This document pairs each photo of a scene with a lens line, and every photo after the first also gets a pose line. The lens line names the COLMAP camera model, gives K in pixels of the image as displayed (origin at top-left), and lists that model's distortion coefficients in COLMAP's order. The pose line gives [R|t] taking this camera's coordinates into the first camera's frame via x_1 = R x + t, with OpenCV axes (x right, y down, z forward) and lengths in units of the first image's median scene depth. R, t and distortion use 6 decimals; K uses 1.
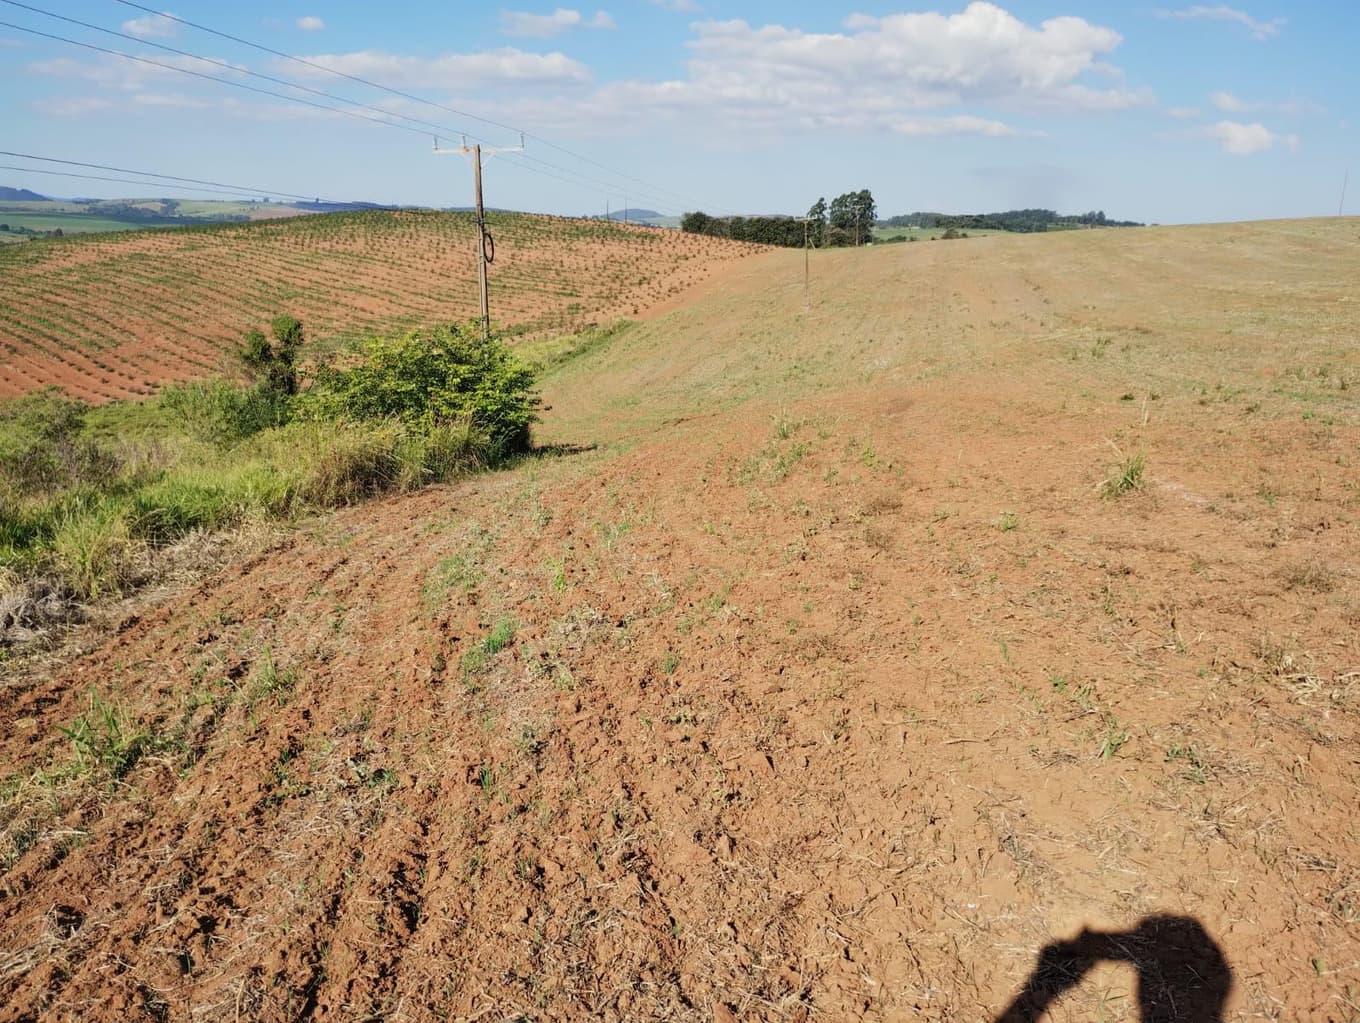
lens RADIAL K [[1134.7, 0, 669.6], [0, 1134.7, 495.0], [0, 0, 1]] dist [0.066708, -0.076101]
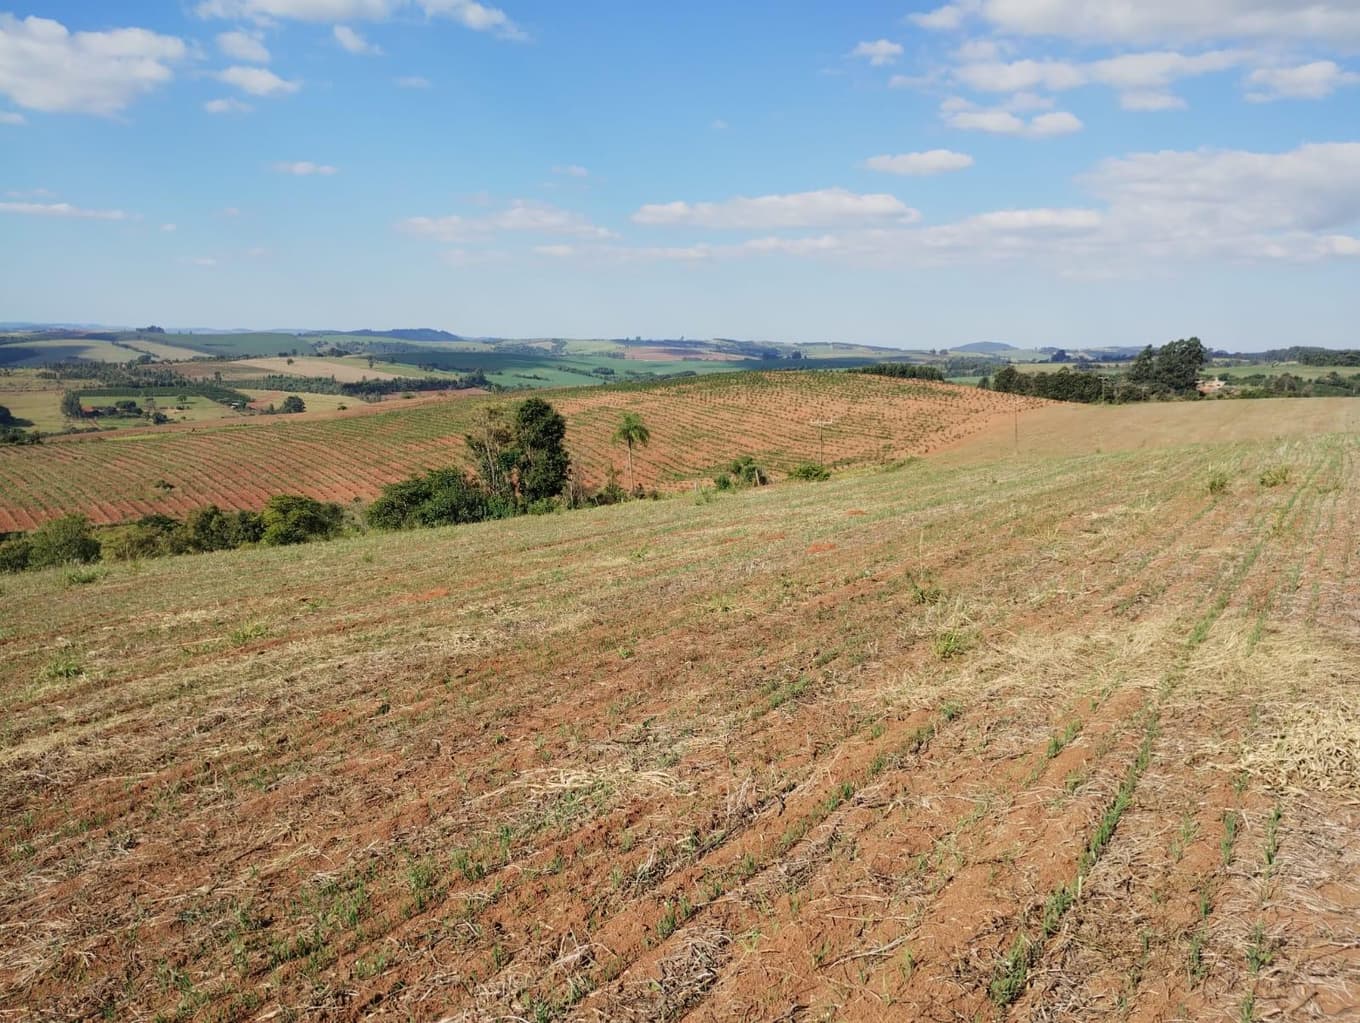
lens RADIAL K [[1134.7, 0, 669.6], [0, 1134.7, 495.0], [0, 0, 1]] dist [0.066708, -0.076101]
pose [[0.955596, 0.034388, -0.292668, 0.071683], [-0.066877, 0.992561, -0.101737, 0.058088], [0.286992, 0.116792, 0.950787, -0.421019]]
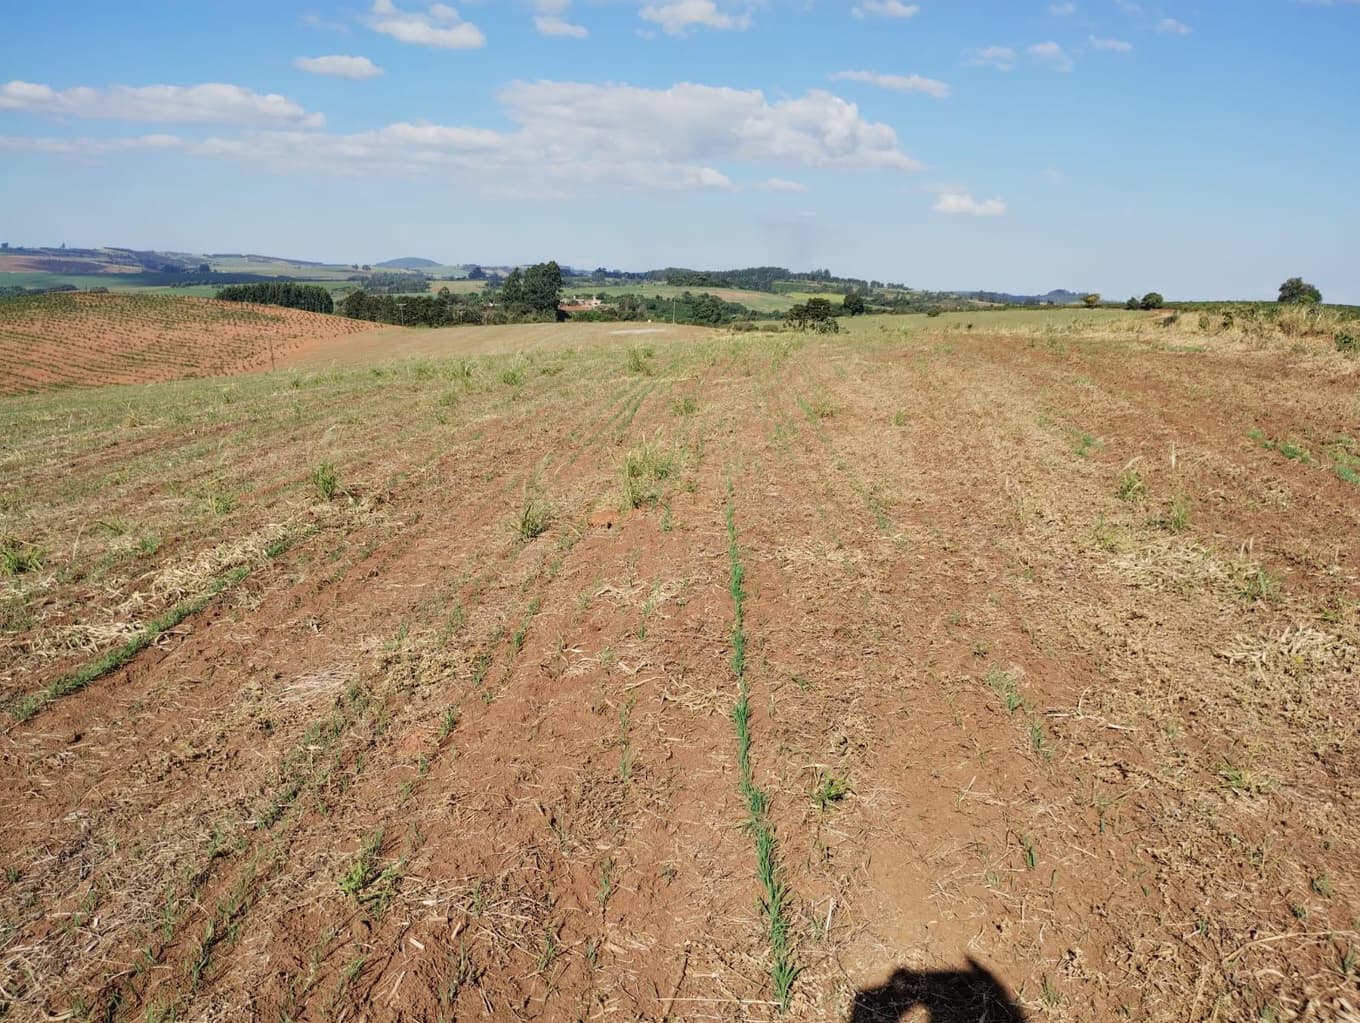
lens RADIAL K [[1117.3, 0, 680.0], [0, 1117.3, 511.5], [0, 0, 1]] dist [0.086949, -0.109957]
pose [[0.981335, -0.034130, 0.189251, 0.227700], [0.038576, 0.999058, -0.019859, 0.055305], [-0.188395, 0.026789, 0.981728, -0.477562]]
